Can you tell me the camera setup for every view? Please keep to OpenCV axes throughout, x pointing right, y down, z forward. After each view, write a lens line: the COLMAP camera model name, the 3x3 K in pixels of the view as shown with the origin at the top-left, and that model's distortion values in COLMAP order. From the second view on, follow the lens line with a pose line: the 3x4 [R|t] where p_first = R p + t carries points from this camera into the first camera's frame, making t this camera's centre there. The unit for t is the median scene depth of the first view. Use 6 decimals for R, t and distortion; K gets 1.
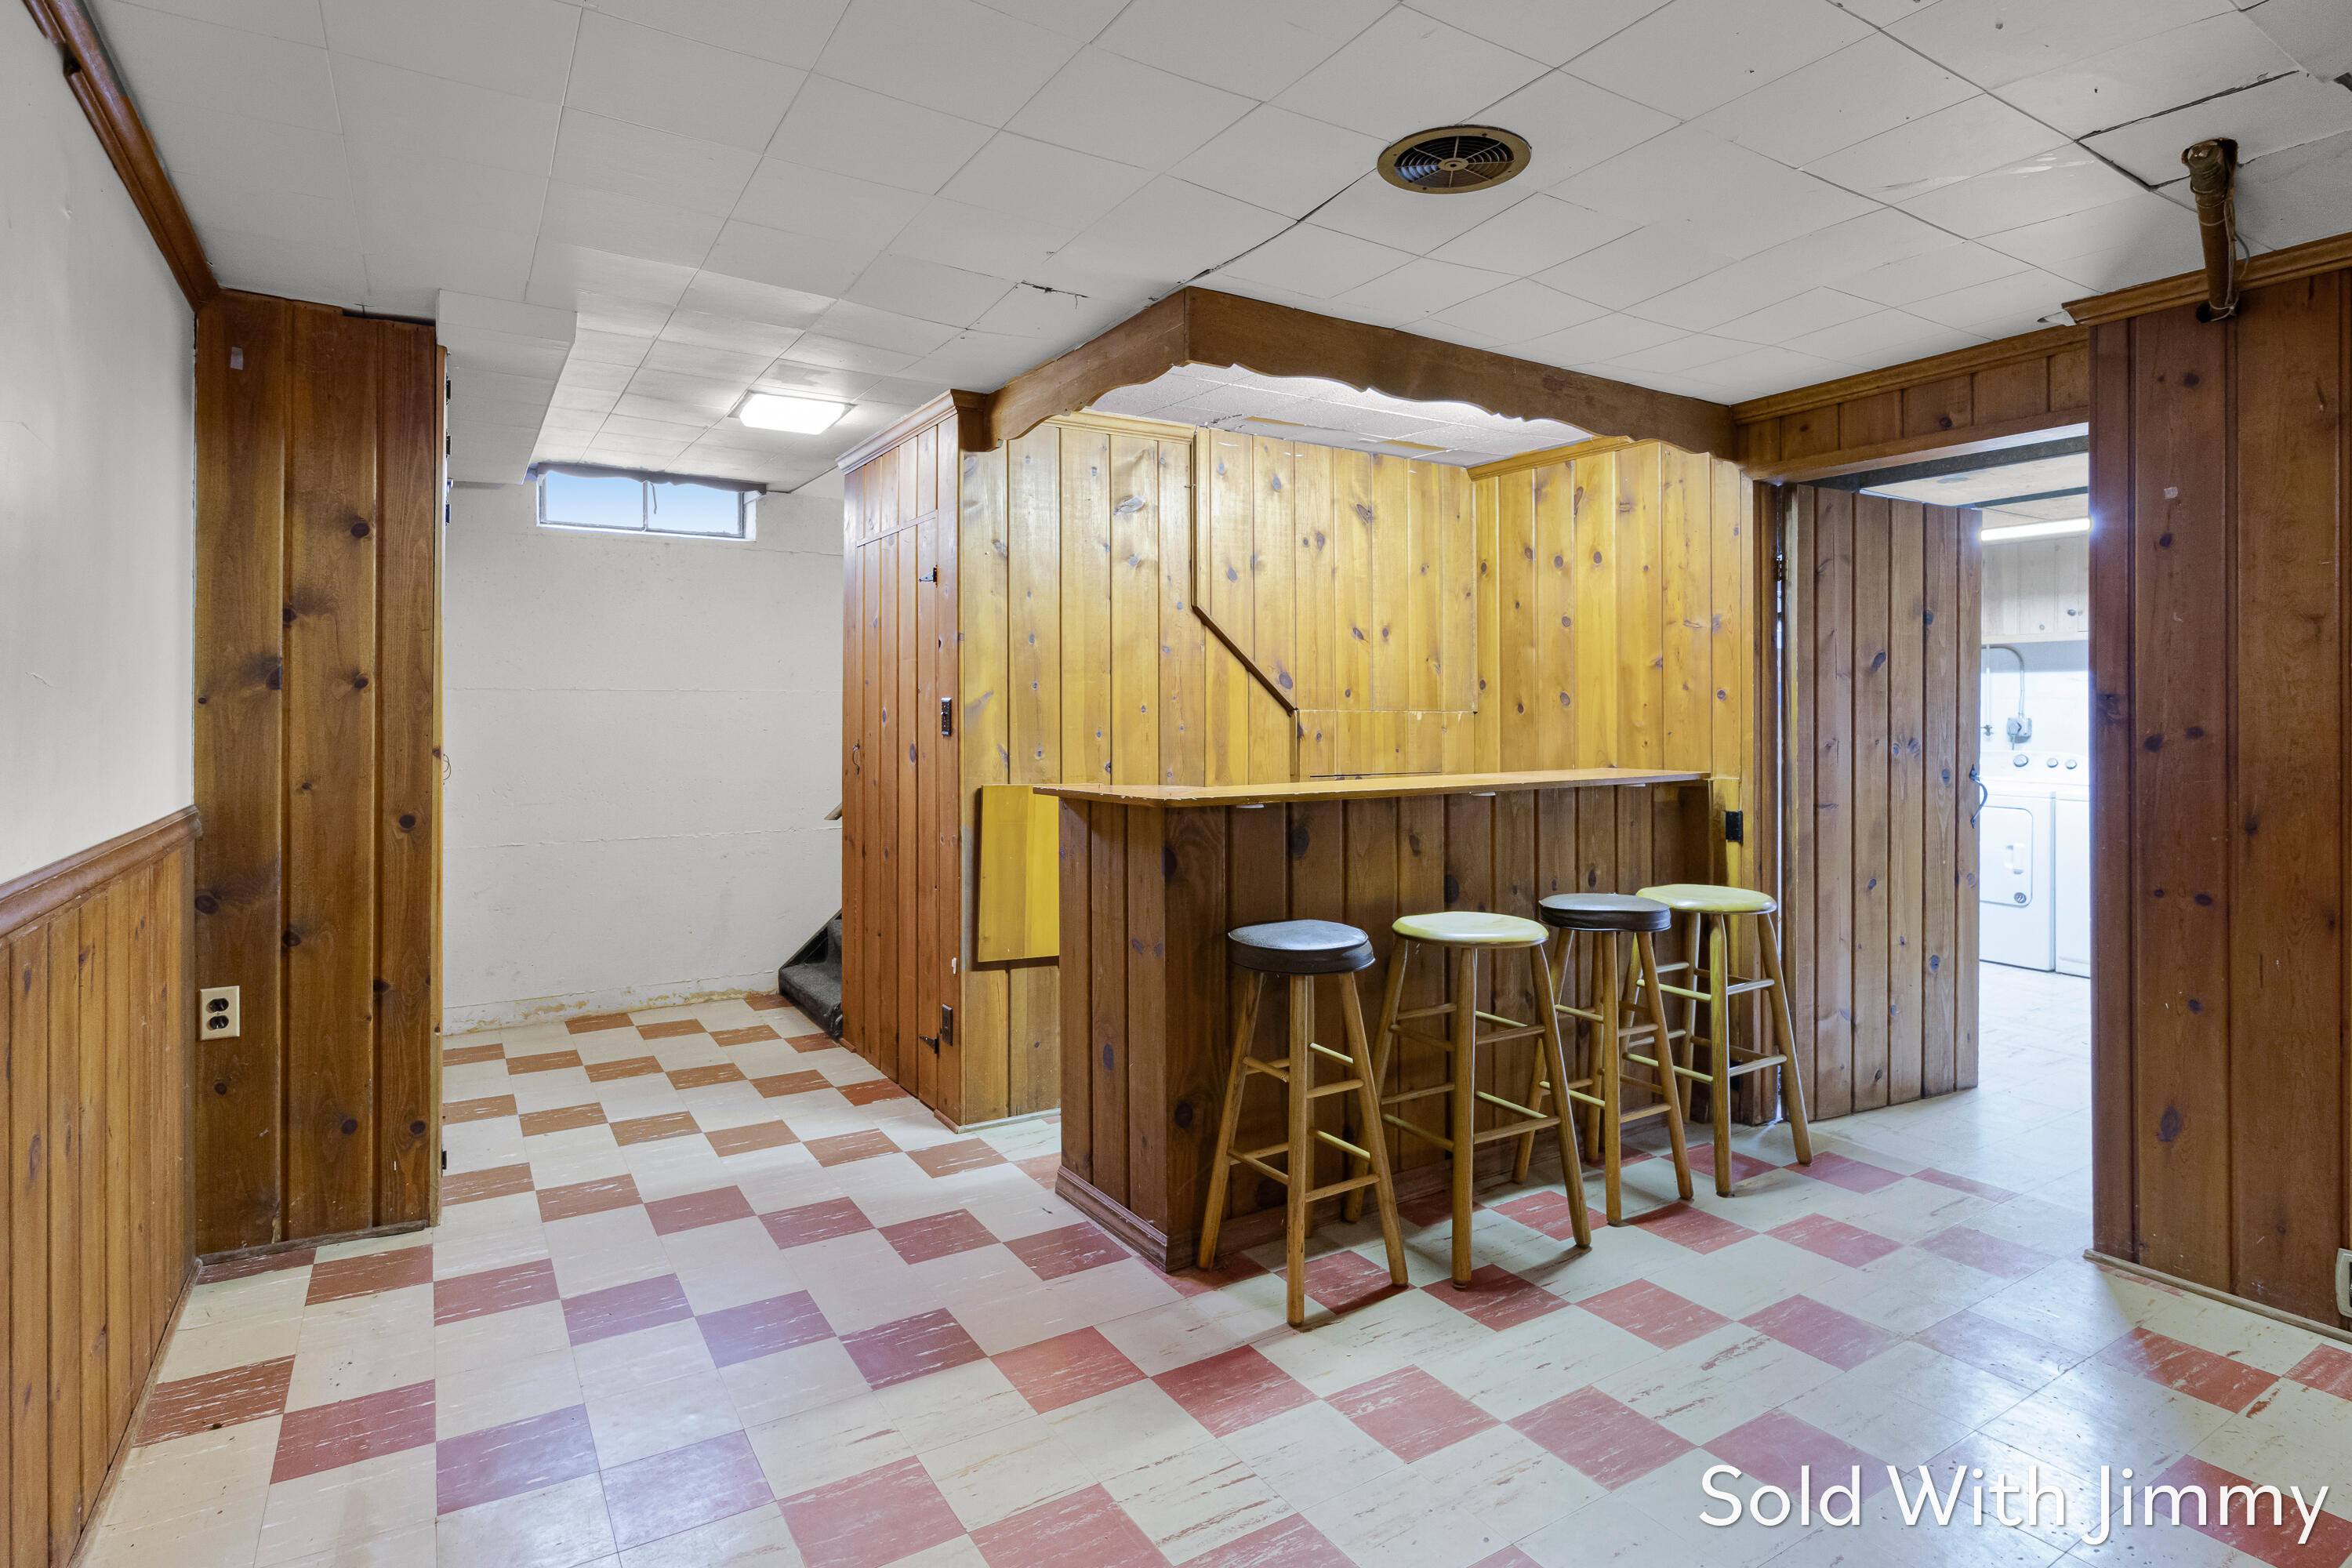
lens RADIAL K [[1192.4, 0, 1156.4], [0, 1192.4, 708.3], [0, 0, 1]] dist [-0.009317, -0.000702]
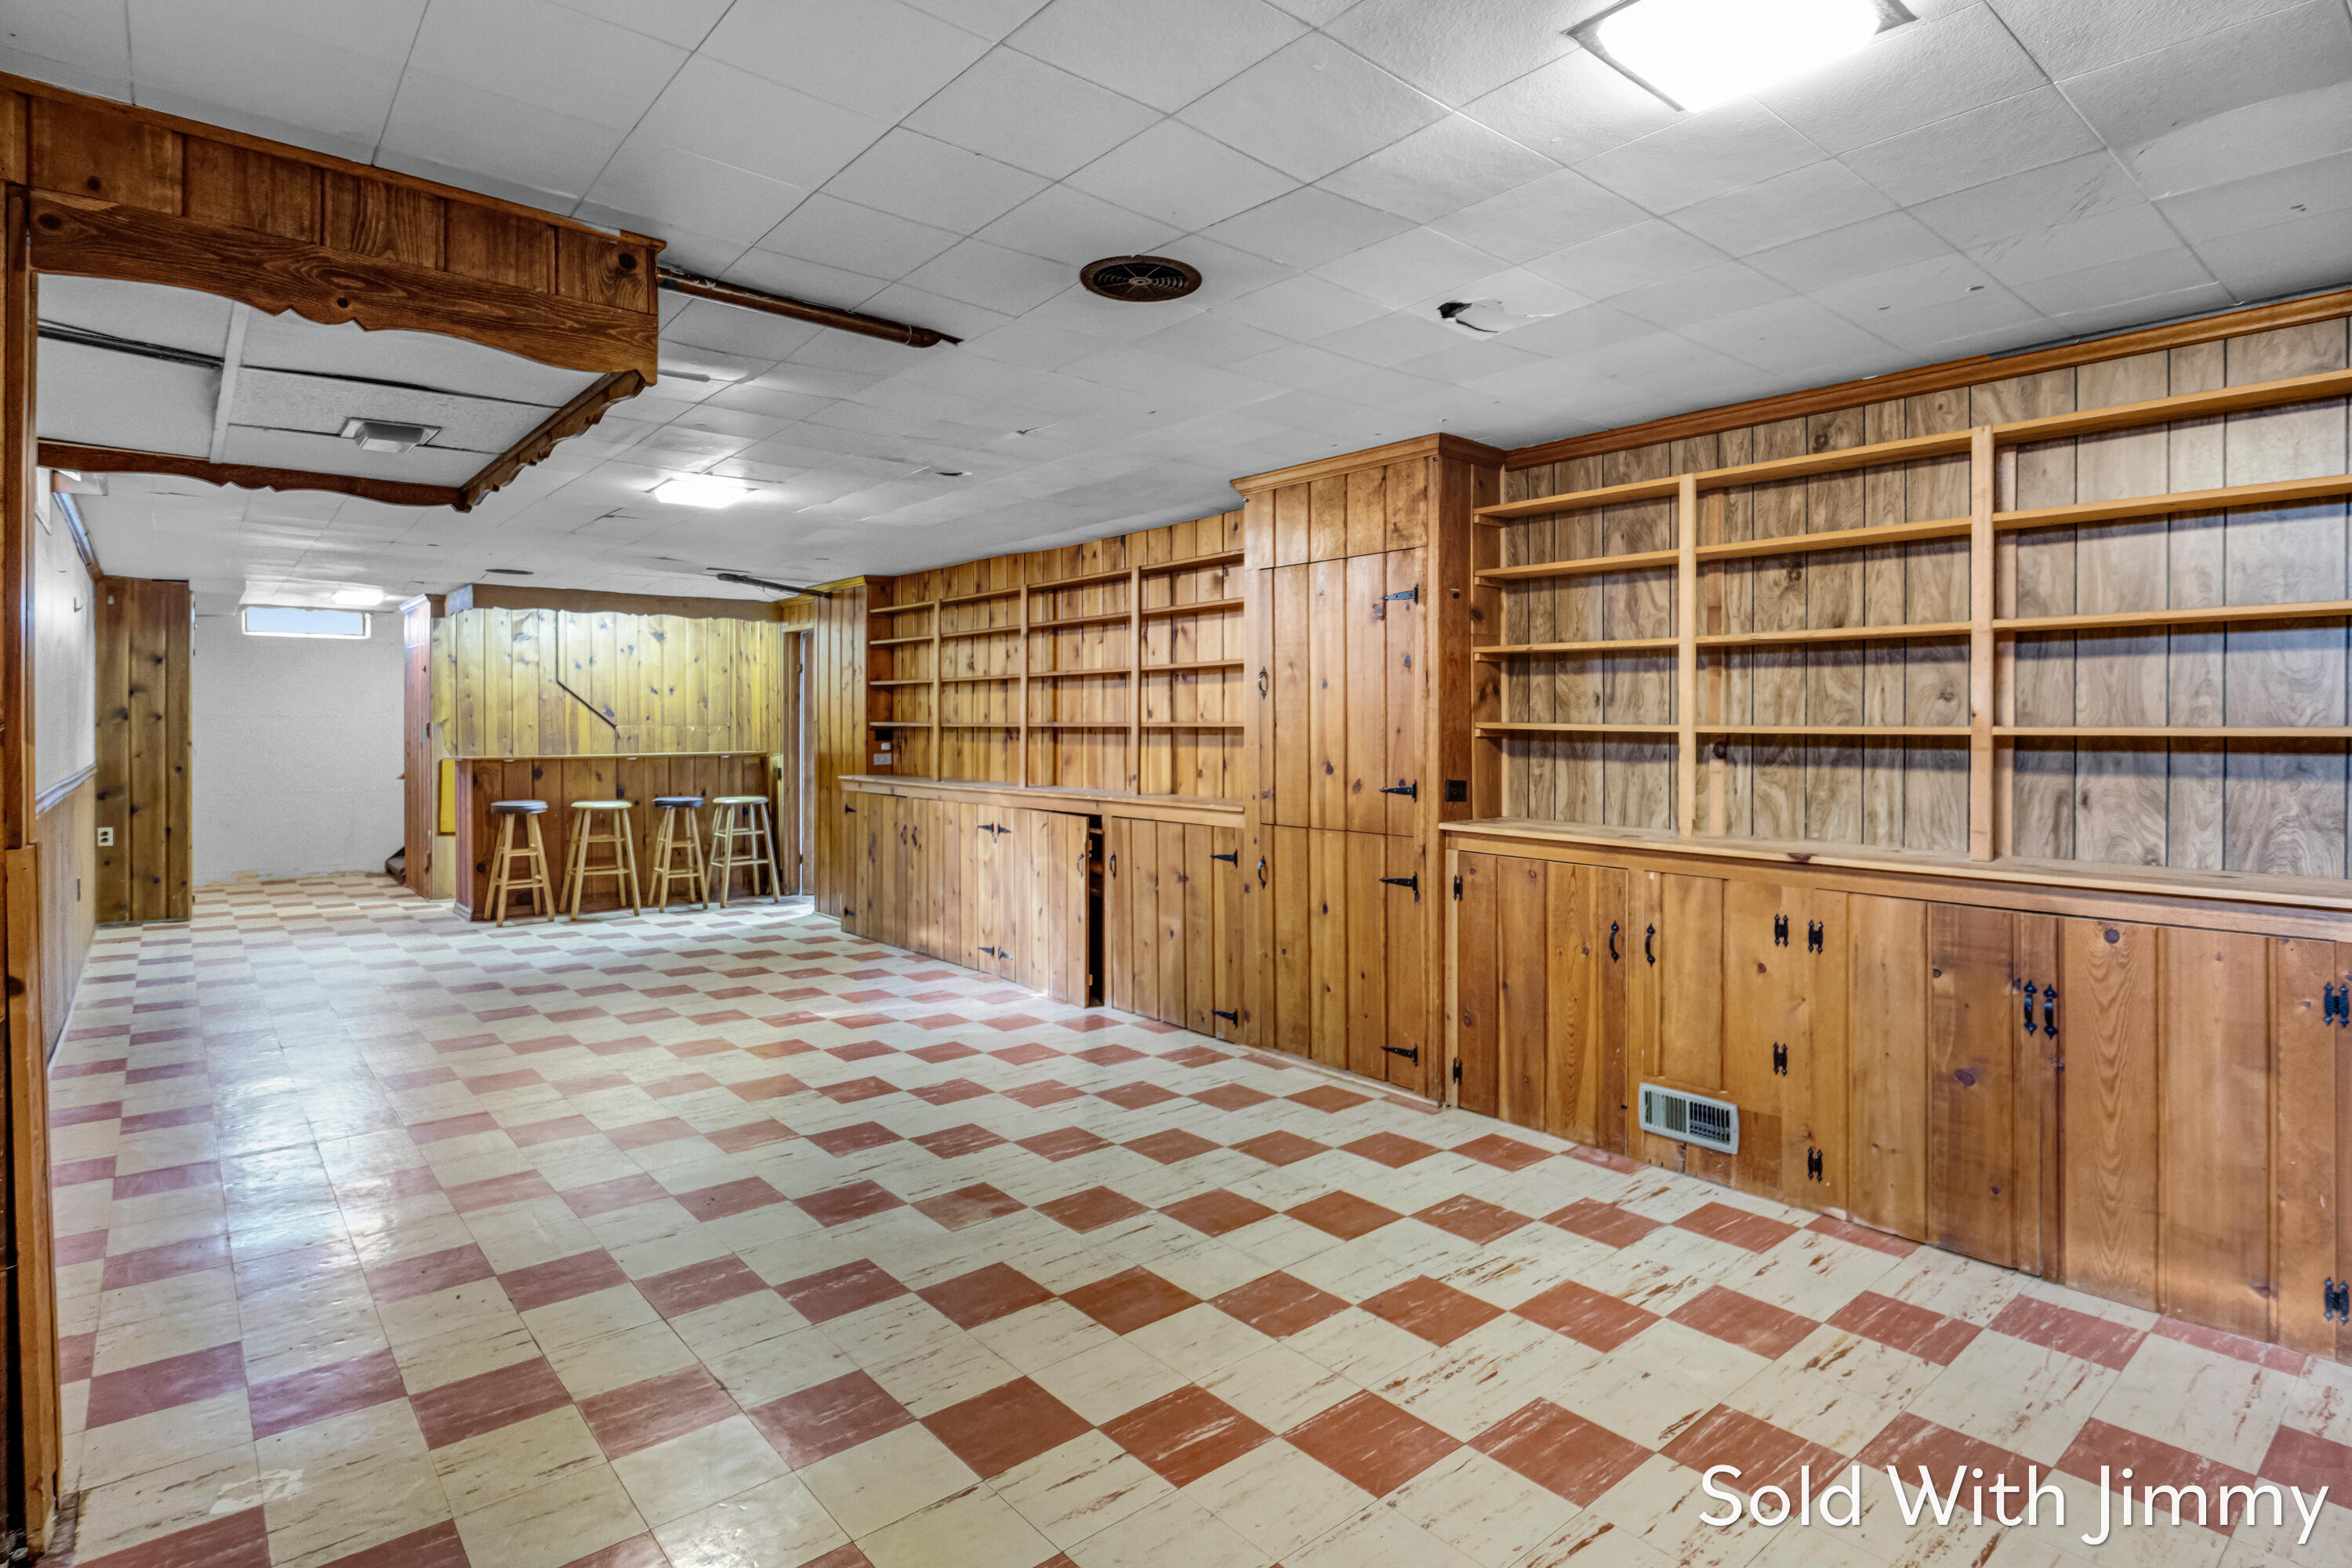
lens RADIAL K [[1192.4, 0, 1167.0], [0, 1192.4, 729.2], [0, 0, 1]] dist [-0.009317, -0.000702]
pose [[0.990172, -0.006932, 0.139680, 0.979974], [0.006828, 0.999976, 0.001224, 0.013678], [-0.139685, -0.000258, 0.990196, -1.592384]]
